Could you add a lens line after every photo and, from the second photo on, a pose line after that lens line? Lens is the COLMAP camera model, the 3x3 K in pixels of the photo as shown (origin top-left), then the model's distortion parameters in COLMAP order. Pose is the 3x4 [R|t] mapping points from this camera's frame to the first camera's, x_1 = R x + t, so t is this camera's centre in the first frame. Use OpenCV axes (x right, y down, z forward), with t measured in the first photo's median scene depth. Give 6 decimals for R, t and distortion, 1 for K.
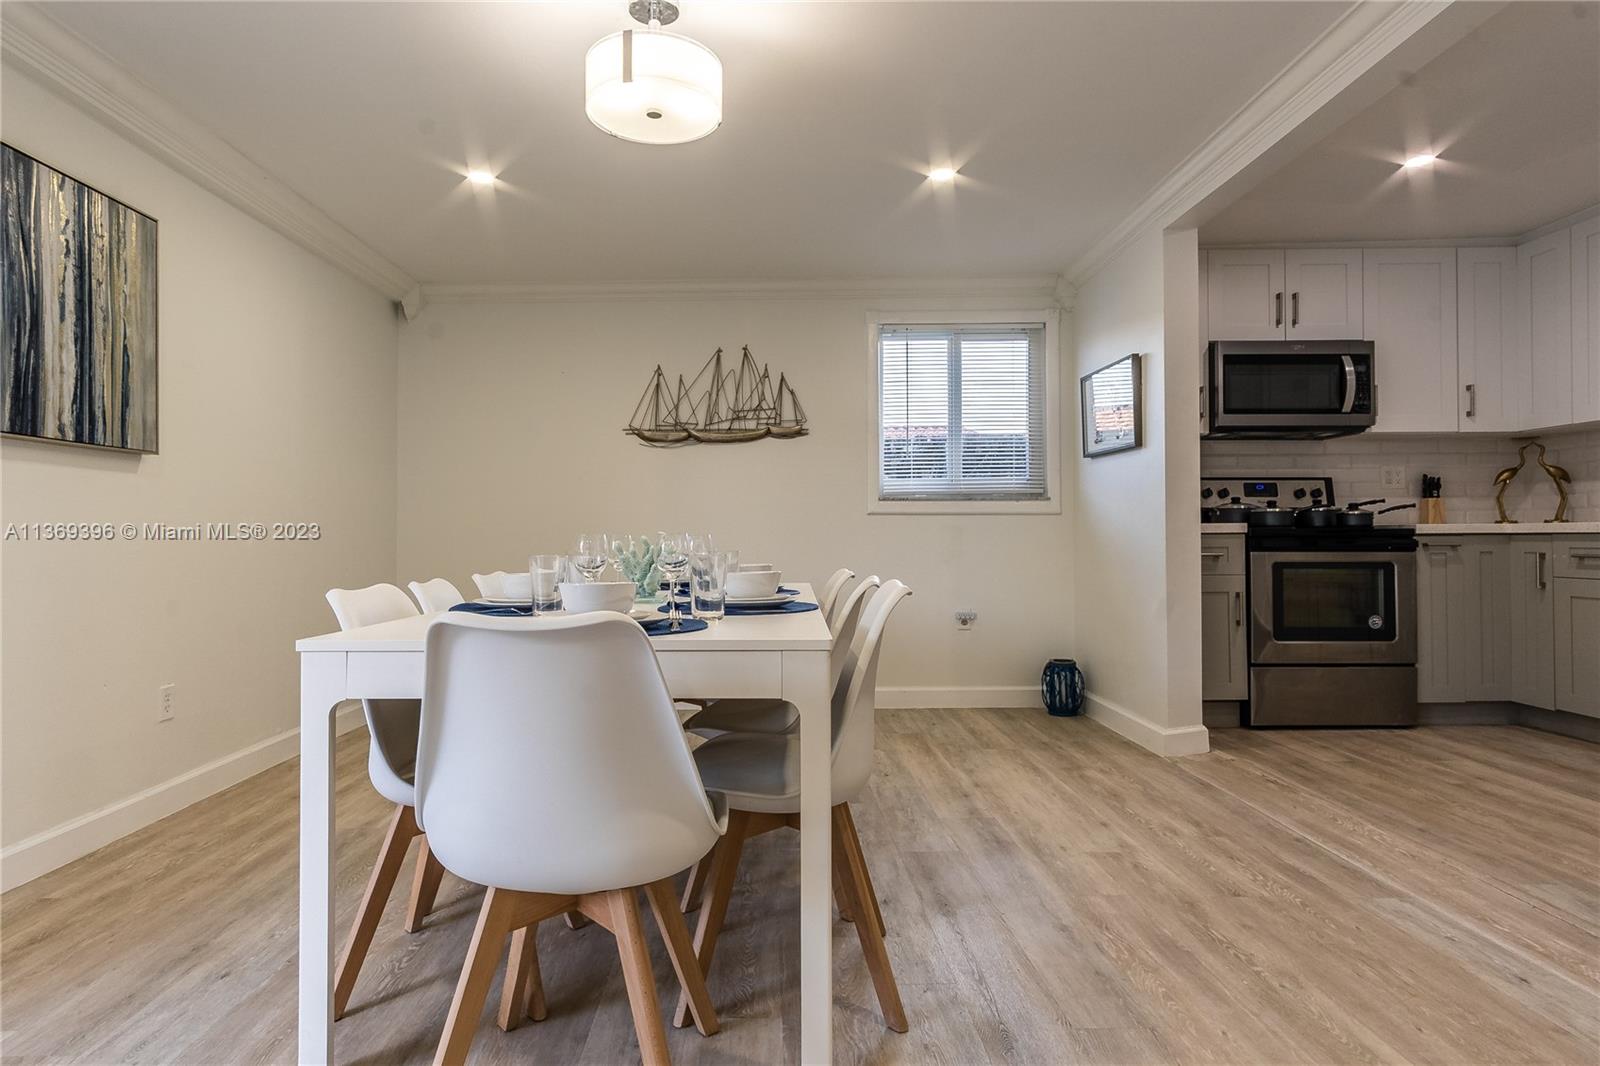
lens RADIAL K [[871.9, 0, 761.8], [0, 871.9, 527.7], [0, 0, 1]] dist [0.003263, 0.002076]
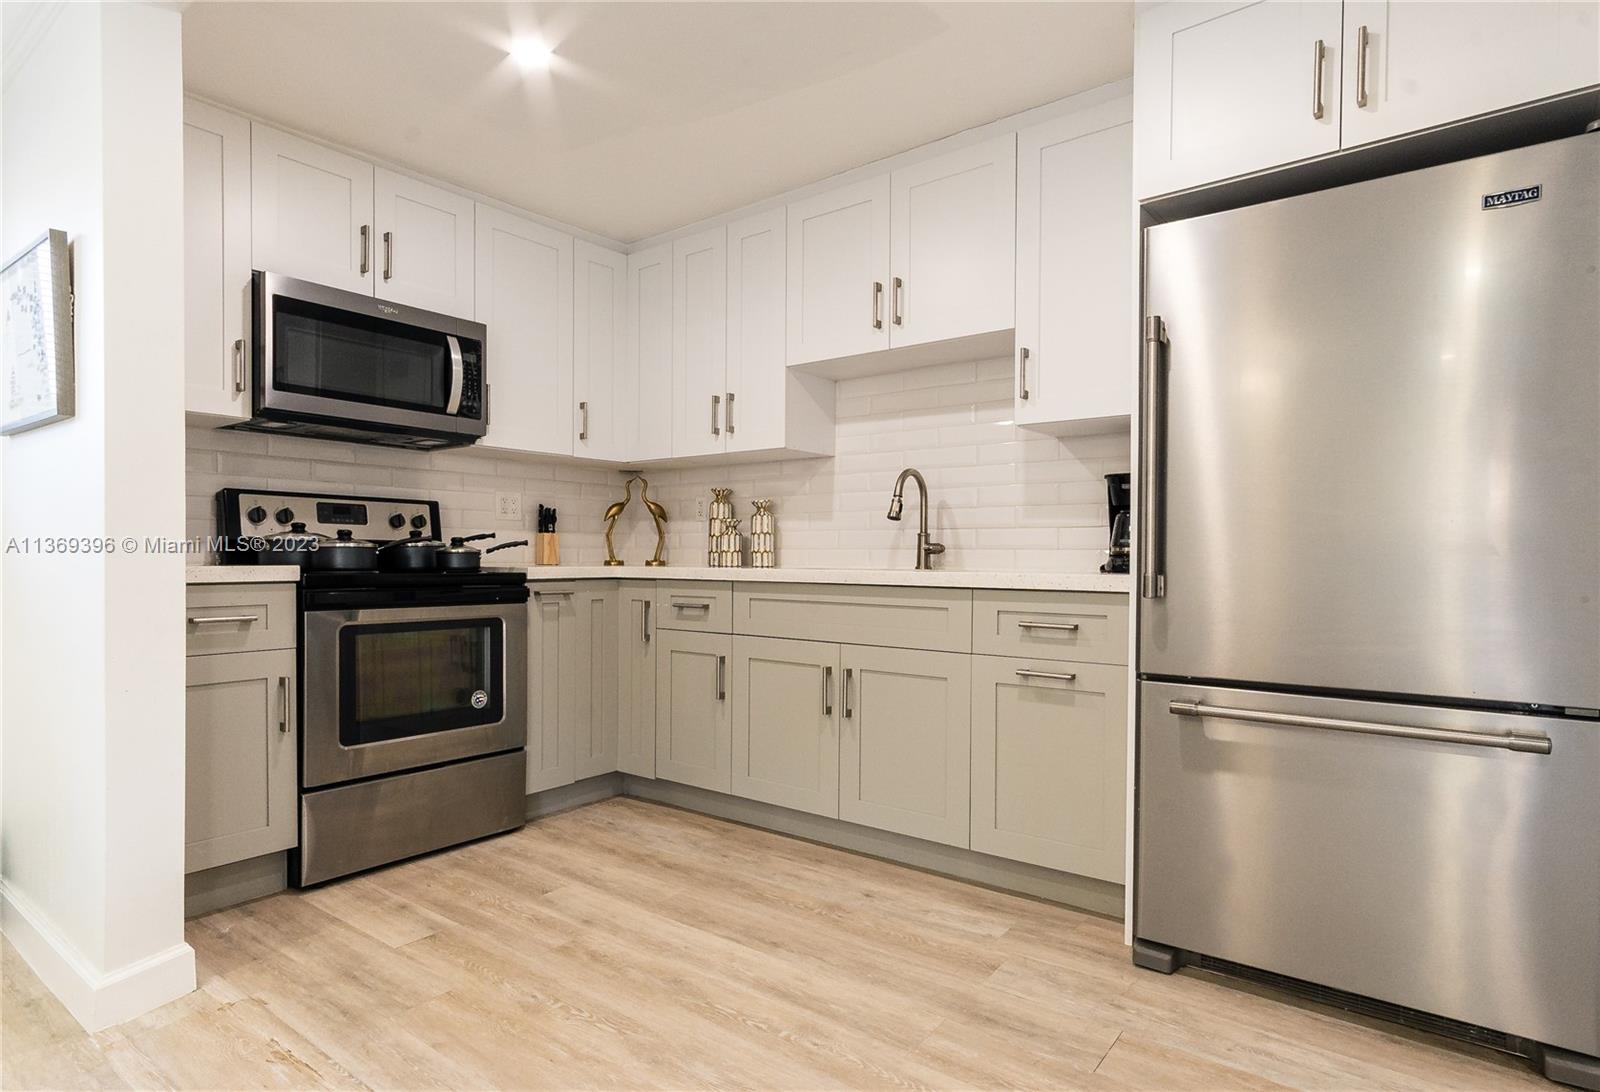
lens RADIAL K [[879.2, 0, 776.9], [0, 879.2, 564.6], [0, 0, 1]] dist [0.012140, 0.000023]
pose [[0.623714, 0.001986, 0.781650, 0.255336], [-0.016251, 0.999814, 0.010427, -0.016763], [-0.781484, -0.019206, 0.623630, 0.314373]]
